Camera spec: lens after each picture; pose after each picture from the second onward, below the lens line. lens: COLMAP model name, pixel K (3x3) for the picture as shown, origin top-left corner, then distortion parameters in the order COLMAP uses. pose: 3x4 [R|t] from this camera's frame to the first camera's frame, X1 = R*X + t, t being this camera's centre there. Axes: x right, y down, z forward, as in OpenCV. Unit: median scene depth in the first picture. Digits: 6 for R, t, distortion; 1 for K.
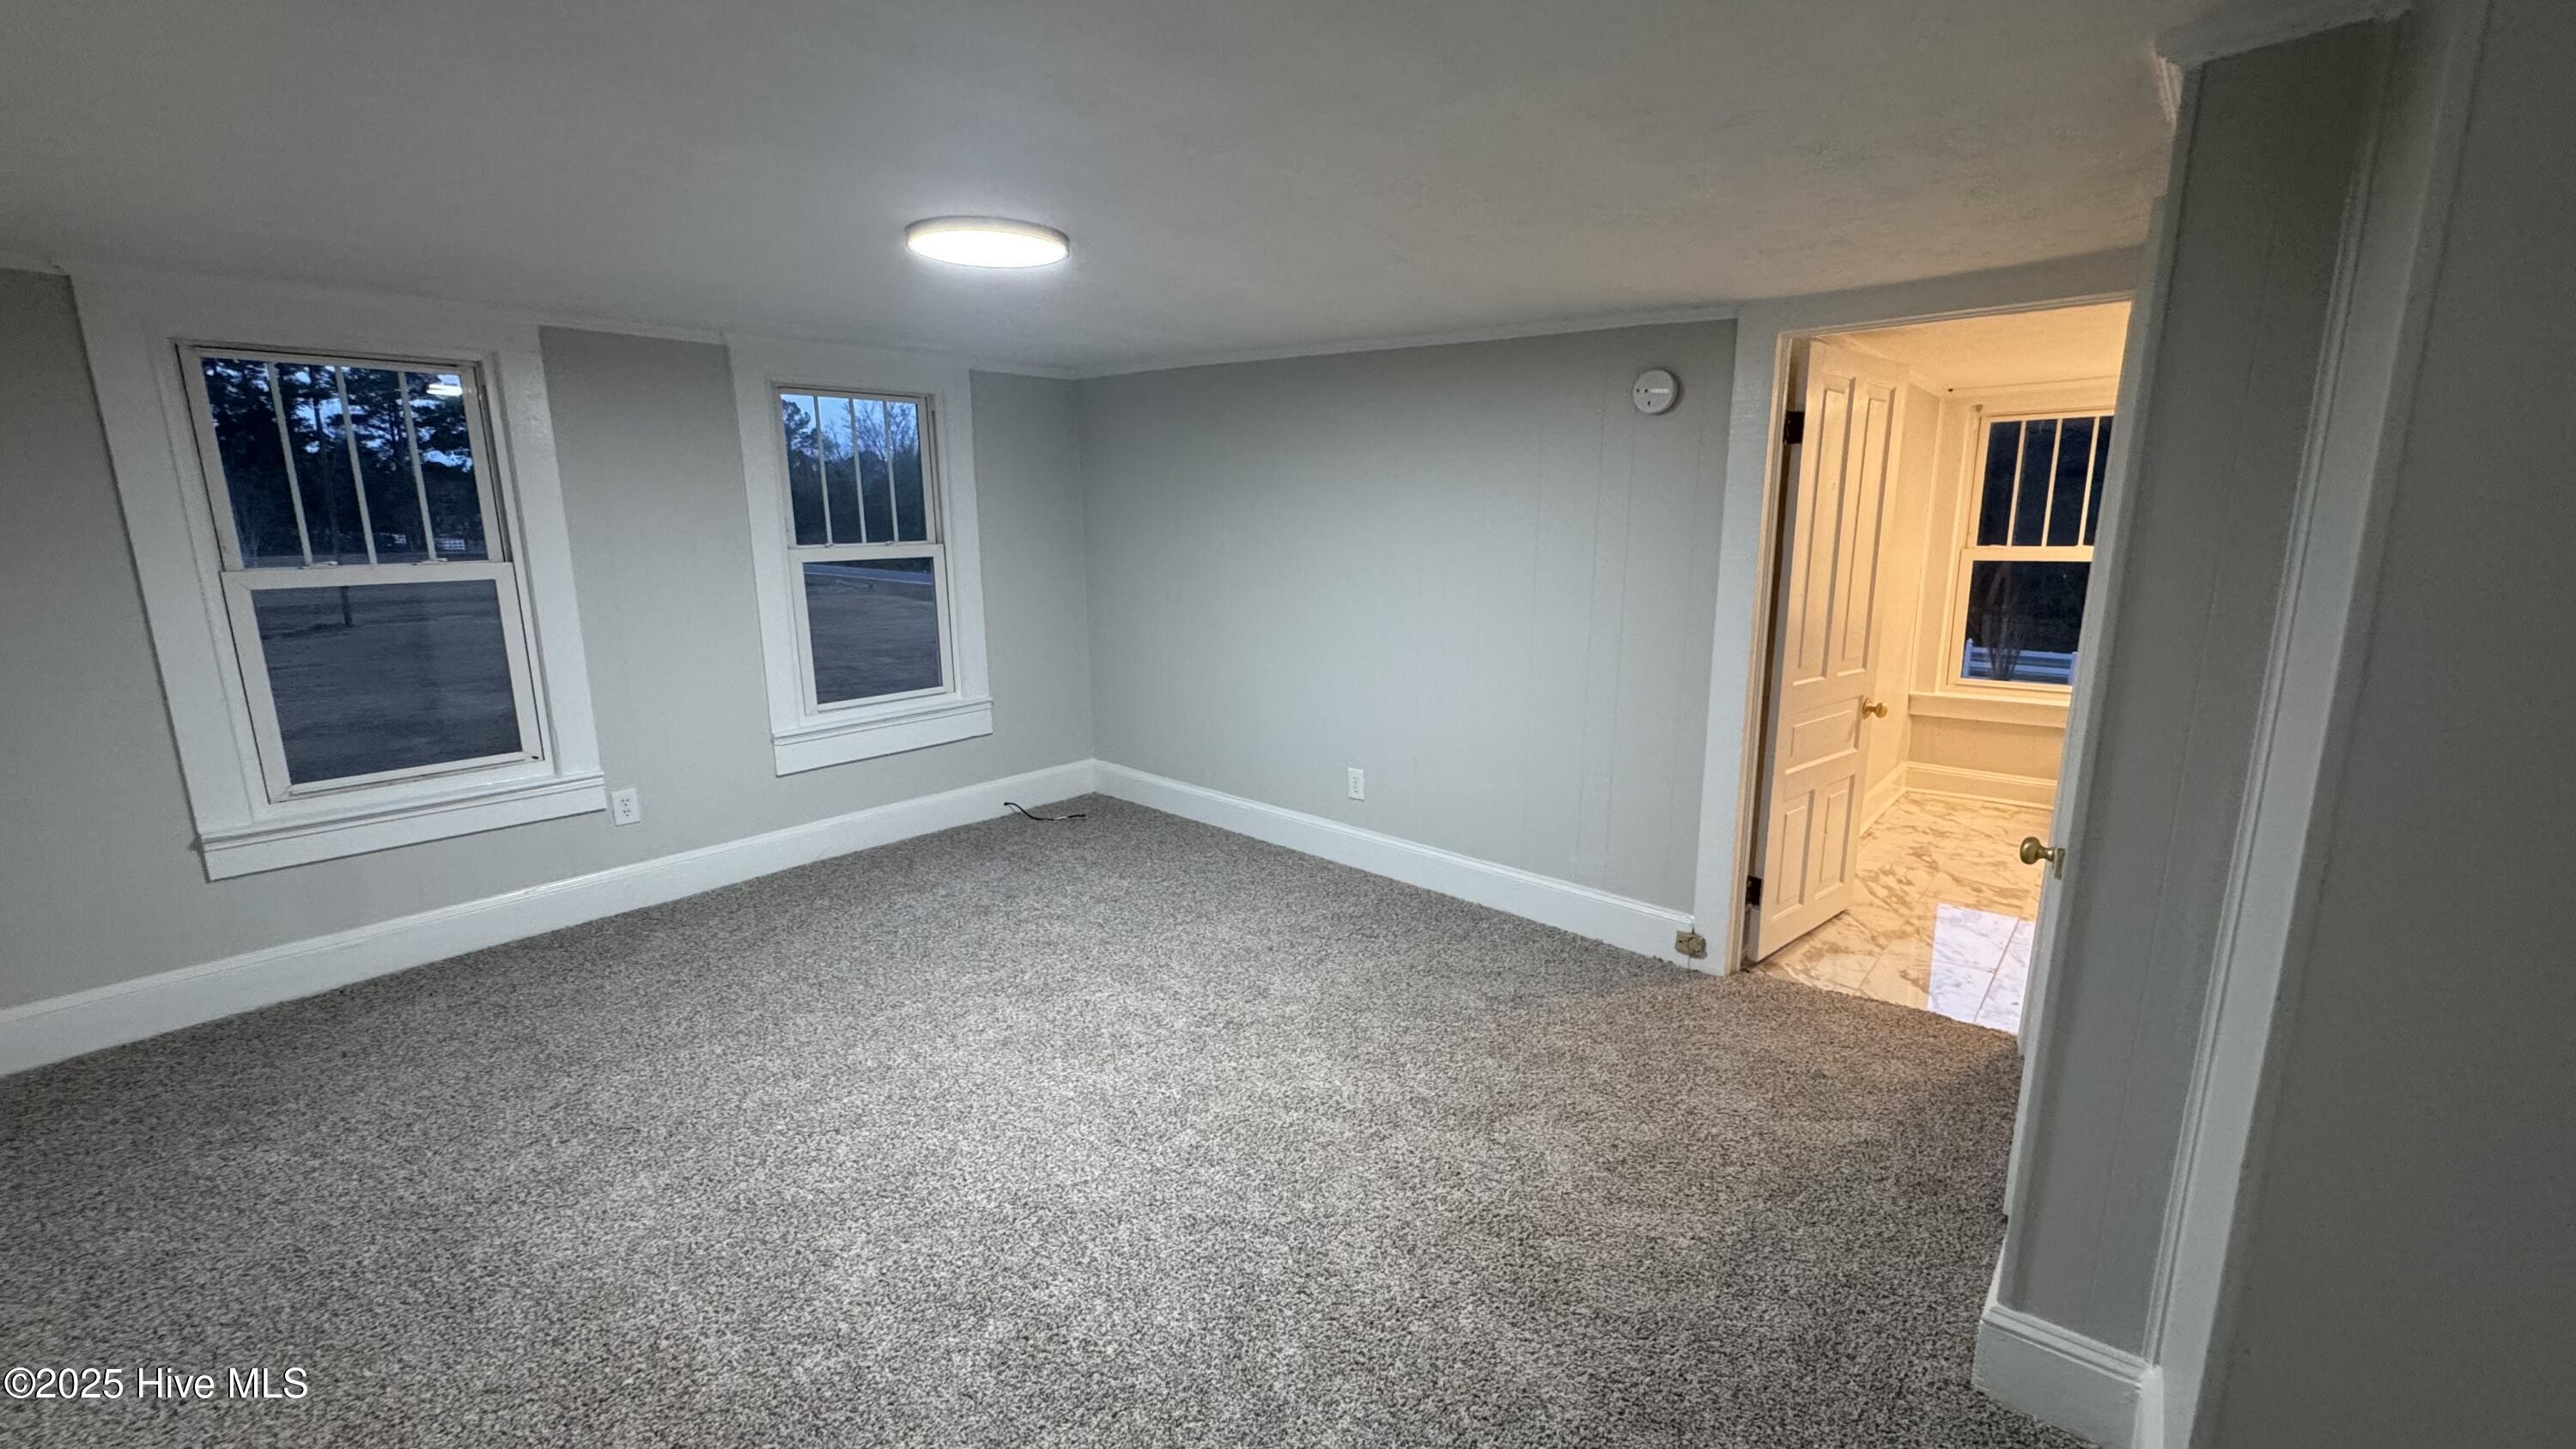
lens RADIAL K [[1029.3, 0, 1289.4], [0, 1029.3, 722.6], [0, 0, 1]] dist [-0.002429, 0.000258]
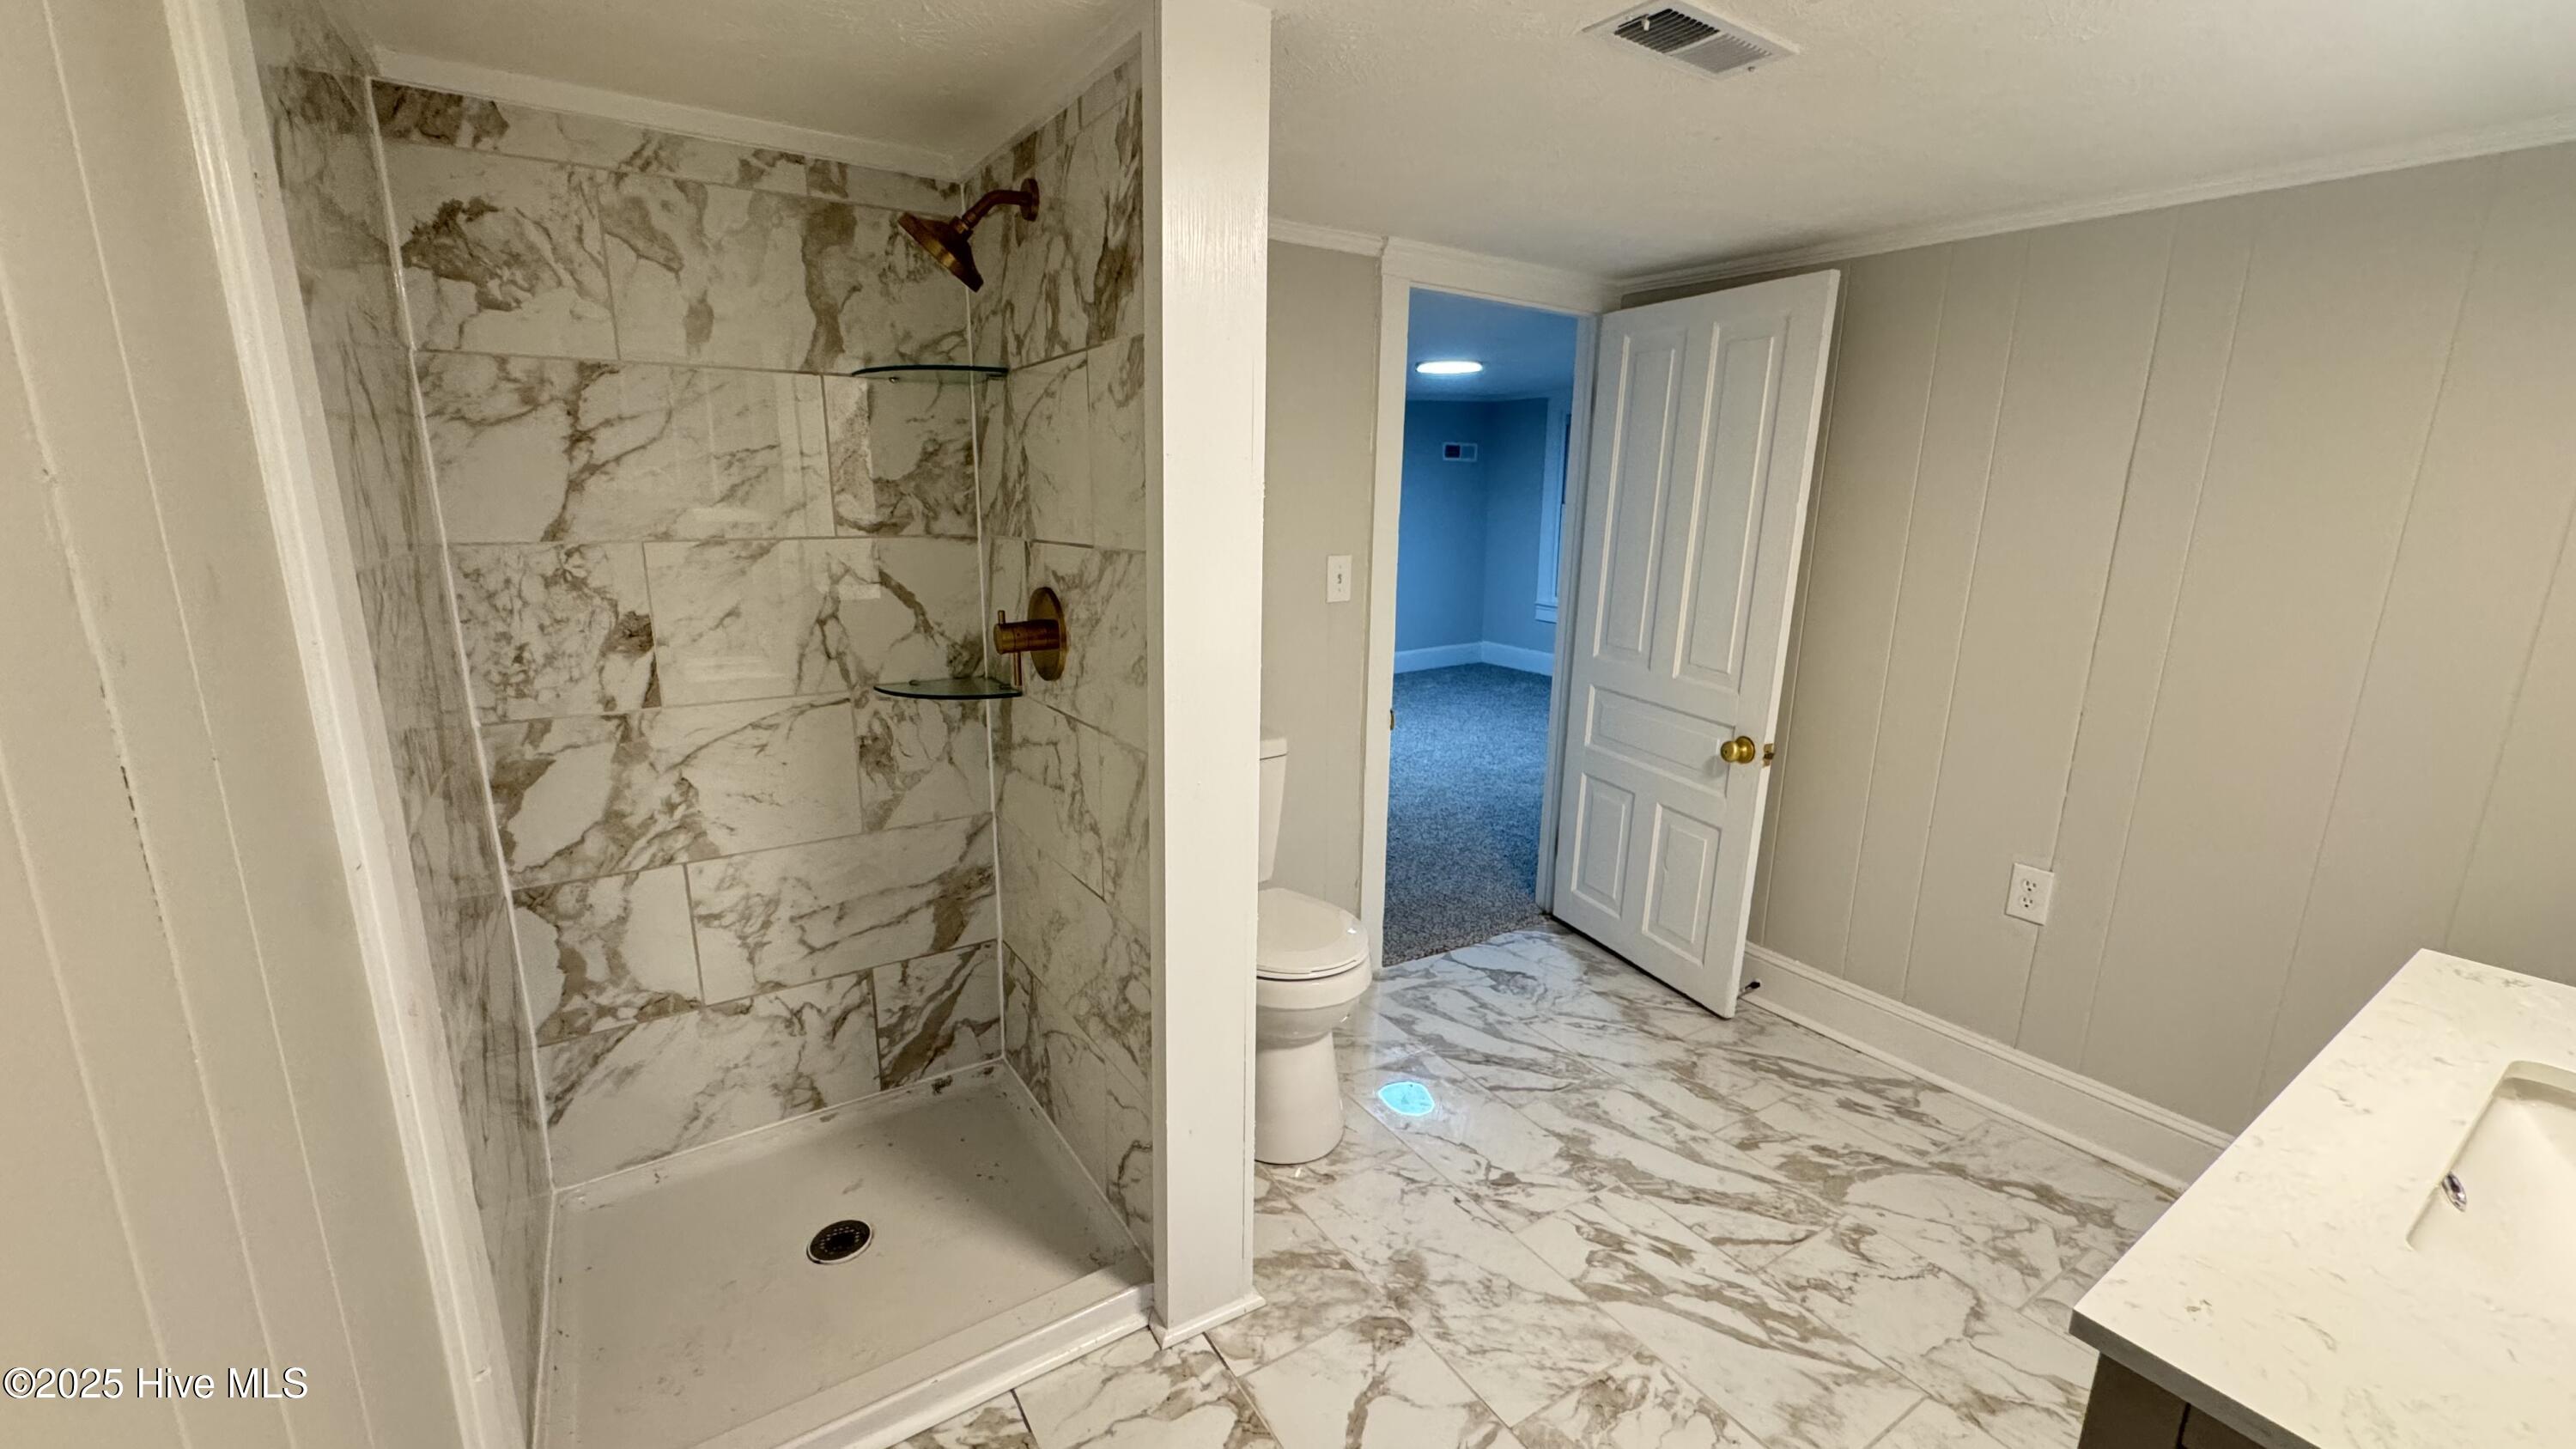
lens RADIAL K [[1029.3, 0, 1292.0], [0, 1029.3, 720.5], [0, 0, 1]] dist [-0.002429, 0.000258]
pose [[-0.282846, 0.218556, -0.933933, 1.277651], [-0.202370, 0.938177, 0.280838, -0.167270], [0.937574, 0.268434, -0.221131, 0.813392]]
